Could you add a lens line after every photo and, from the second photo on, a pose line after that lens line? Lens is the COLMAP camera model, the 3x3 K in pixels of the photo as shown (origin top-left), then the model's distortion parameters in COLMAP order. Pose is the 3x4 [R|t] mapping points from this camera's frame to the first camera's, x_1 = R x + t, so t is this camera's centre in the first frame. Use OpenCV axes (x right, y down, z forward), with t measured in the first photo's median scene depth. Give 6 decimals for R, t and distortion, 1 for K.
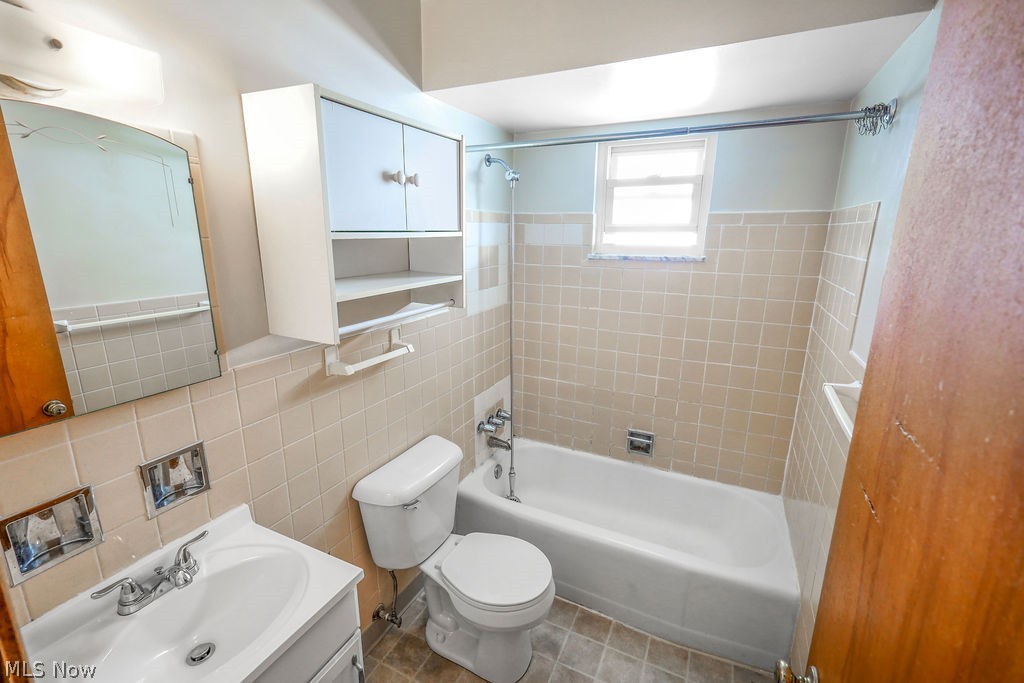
lens RADIAL K [[447.7, 0, 507.4], [0, 447.7, 343.5], [0, 0, 1]] dist [0.000786, 0.000011]
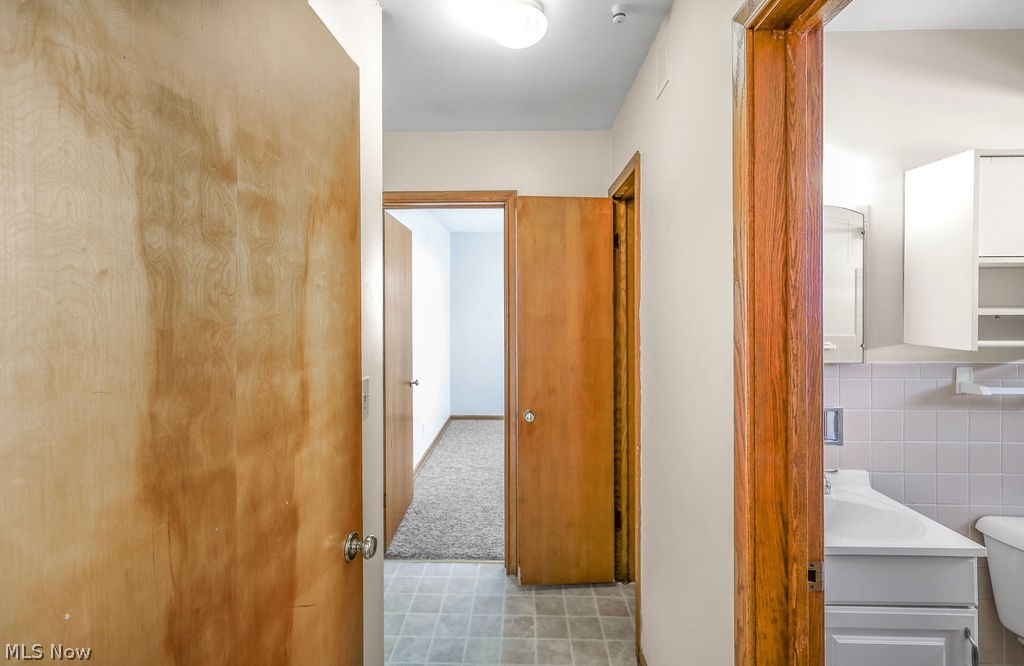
lens RADIAL K [[459.6, 0, 511.7], [0, 459.6, 309.9], [0, 0, 1]] dist [0.000522, 0.000155]
pose [[0.422582, -0.009603, -0.906274, 0.191257], [-0.215406, 0.970227, -0.110721, 0.286337], [0.880355, 0.242006, 0.407932, -0.563416]]
